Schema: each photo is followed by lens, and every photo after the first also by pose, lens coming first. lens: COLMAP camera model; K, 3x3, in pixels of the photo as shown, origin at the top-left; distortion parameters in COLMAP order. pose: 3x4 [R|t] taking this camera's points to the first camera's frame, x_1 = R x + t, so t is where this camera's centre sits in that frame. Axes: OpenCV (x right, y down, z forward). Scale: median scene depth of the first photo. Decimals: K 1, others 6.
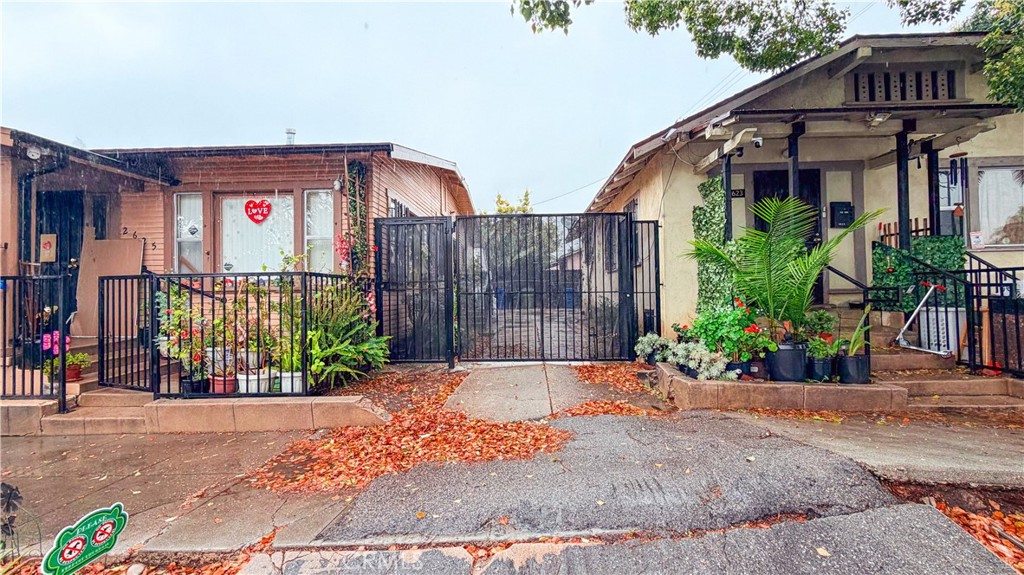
lens RADIAL K [[407.8, 0, 514.5], [0, 407.8, 286.9], [0, 0, 1]] dist [-0.001049, 0.000200]
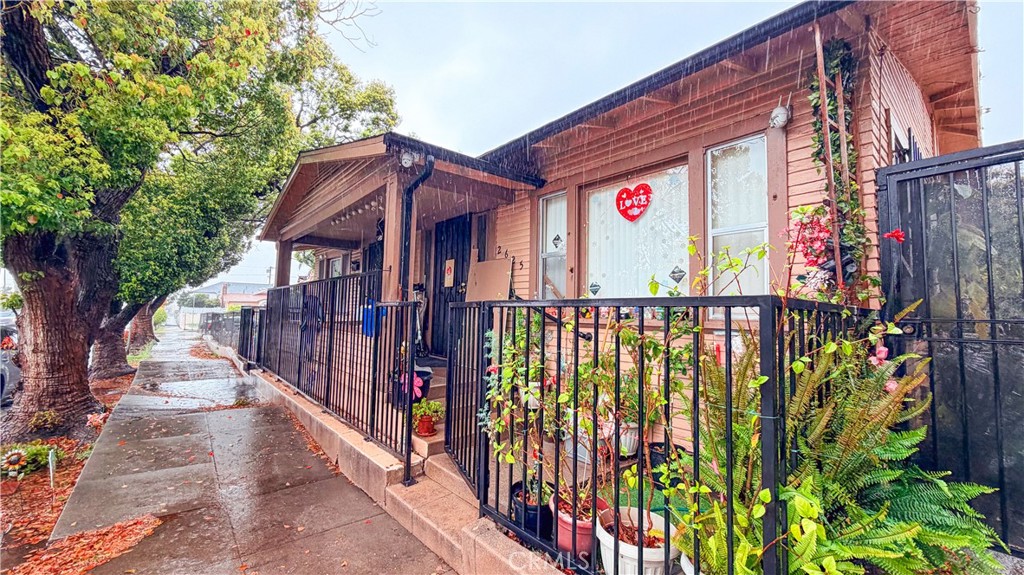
lens RADIAL K [[407.8, 0, 514.5], [0, 407.8, 286.9], [0, 0, 1]] dist [-0.001049, 0.000200]
pose [[0.675824, -0.020922, -0.736766, -0.345537], [-0.019902, 0.998715, -0.046616, -0.020853], [0.736794, 0.046167, 0.674539, 0.526281]]
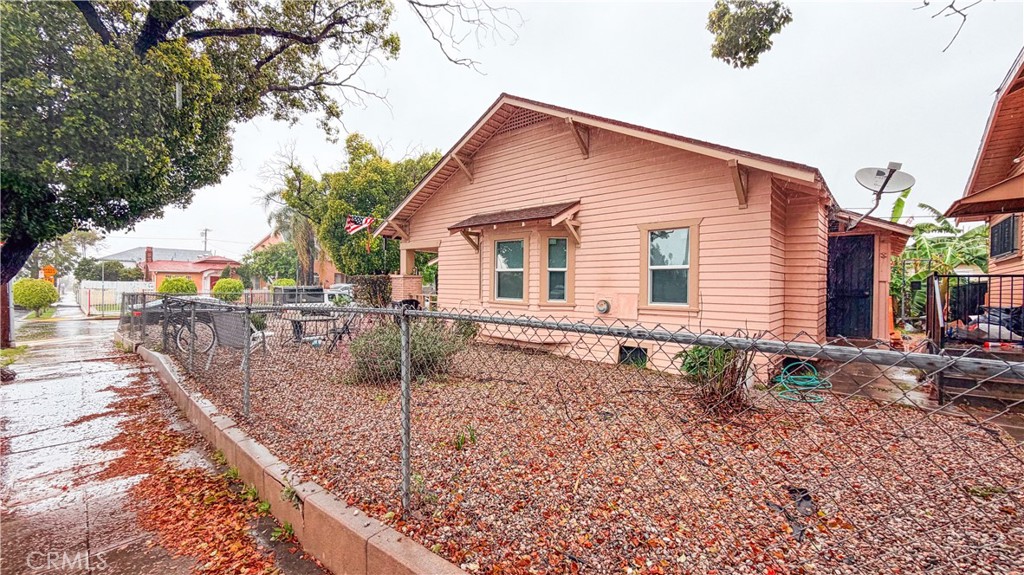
lens RADIAL K [[407.8, 0, 514.5], [0, 407.8, 286.9], [0, 0, 1]] dist [-0.001049, 0.000200]
pose [[0.765031, 0.027004, -0.643427, -3.434087], [-0.017607, 0.999624, 0.021017, 0.010750], [0.643752, -0.004750, 0.765219, 0.723490]]
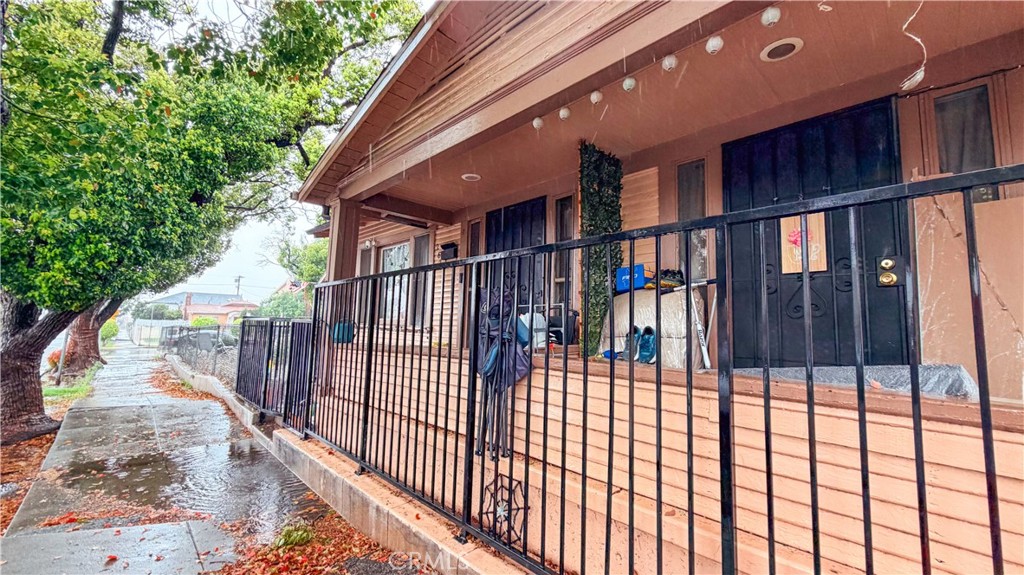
lens RADIAL K [[407.8, 0, 514.5], [0, 407.8, 286.9], [0, 0, 1]] dist [-0.001049, 0.000200]
pose [[0.721297, -0.039218, -0.691515, -1.296690], [-0.025529, 0.996212, -0.083126, -0.000267], [0.692156, 0.077612, 0.717563, 0.558619]]
